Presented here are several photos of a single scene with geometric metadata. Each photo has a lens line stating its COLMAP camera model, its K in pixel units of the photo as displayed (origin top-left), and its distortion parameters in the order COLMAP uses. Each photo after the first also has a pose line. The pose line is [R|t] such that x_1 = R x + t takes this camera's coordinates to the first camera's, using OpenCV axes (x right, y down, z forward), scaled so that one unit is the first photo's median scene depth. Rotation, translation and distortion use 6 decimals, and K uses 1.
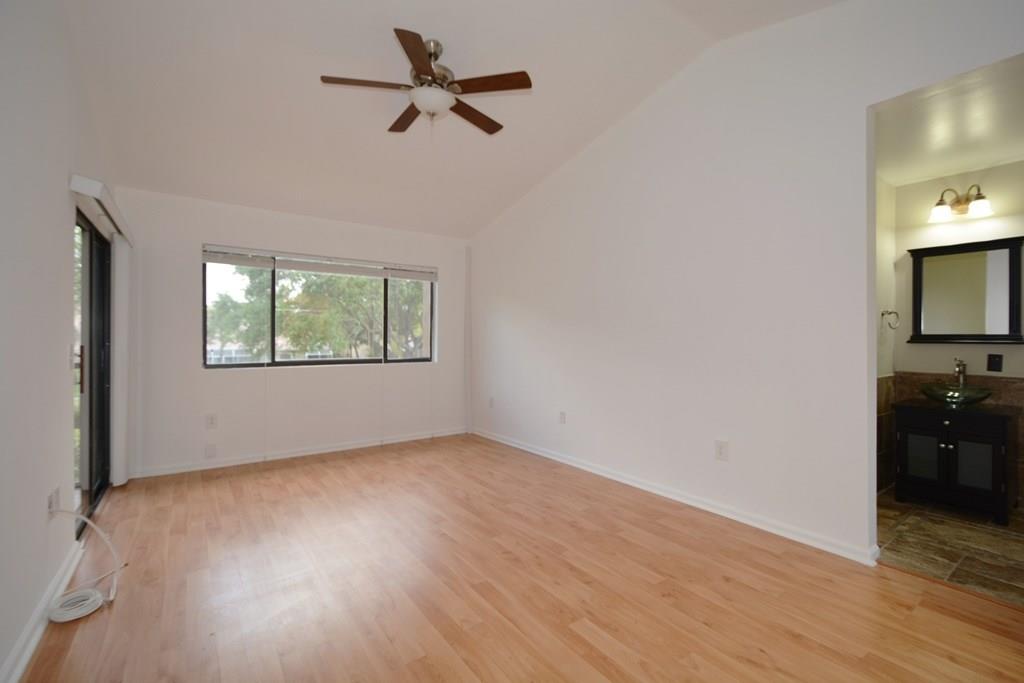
lens RADIAL K [[445.4, 0, 513.8], [0, 445.4, 338.9], [0, 0, 1]] dist [0.000381, -0.000315]
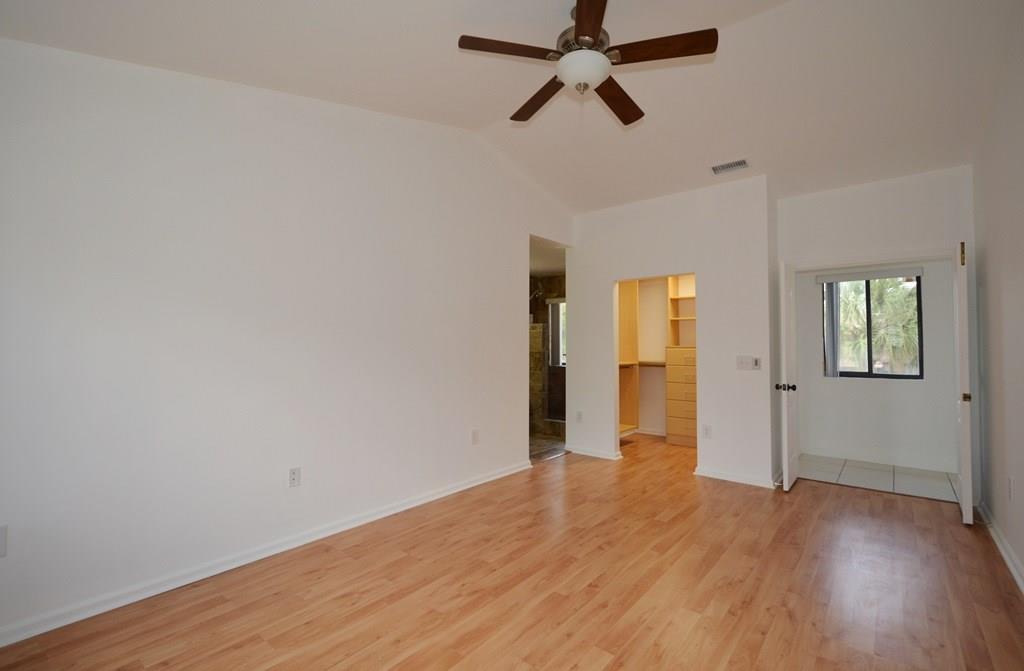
lens RADIAL K [[452.2, 0, 515.2], [0, 452.2, 332.1], [0, 0, 1]] dist [-0.000762, -0.000236]
pose [[-0.245687, 0.028604, 0.968927, -0.908038], [0.003360, 0.999584, -0.028657, -0.022374], [-0.969343, -0.003786, -0.245681, 1.259730]]
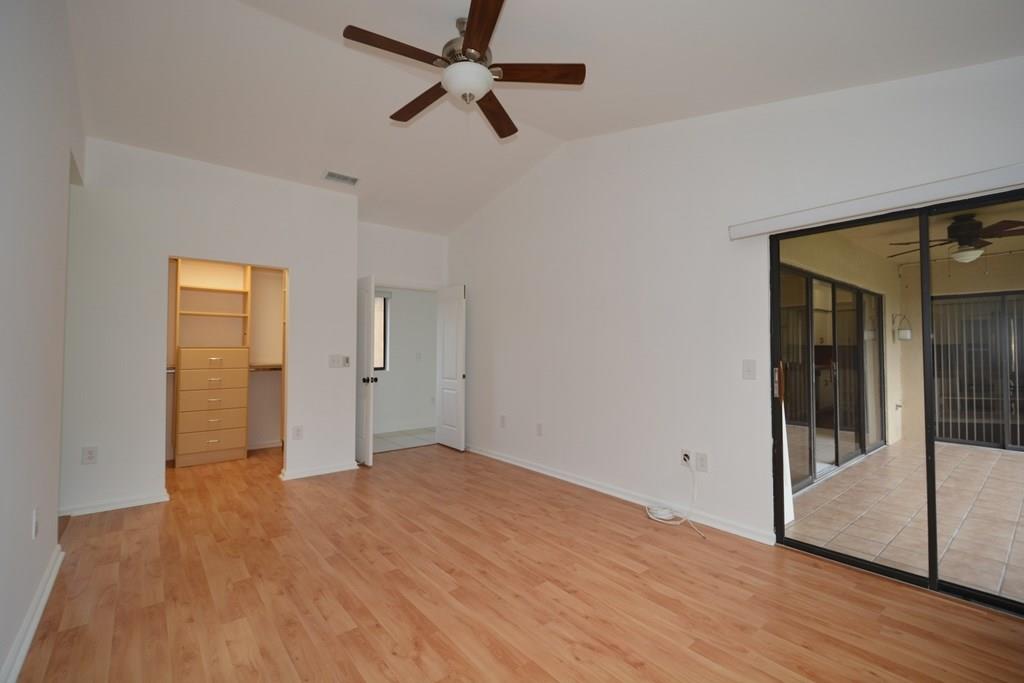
lens RADIAL K [[445.4, 0, 513.8], [0, 445.4, 338.9], [0, 0, 1]] dist [0.000381, -0.000315]
pose [[-0.997872, -0.003527, -0.065103, -0.210318], [-0.002321, 0.999824, -0.018590, -0.014747], [0.065157, -0.018400, -0.997705, 1.778355]]
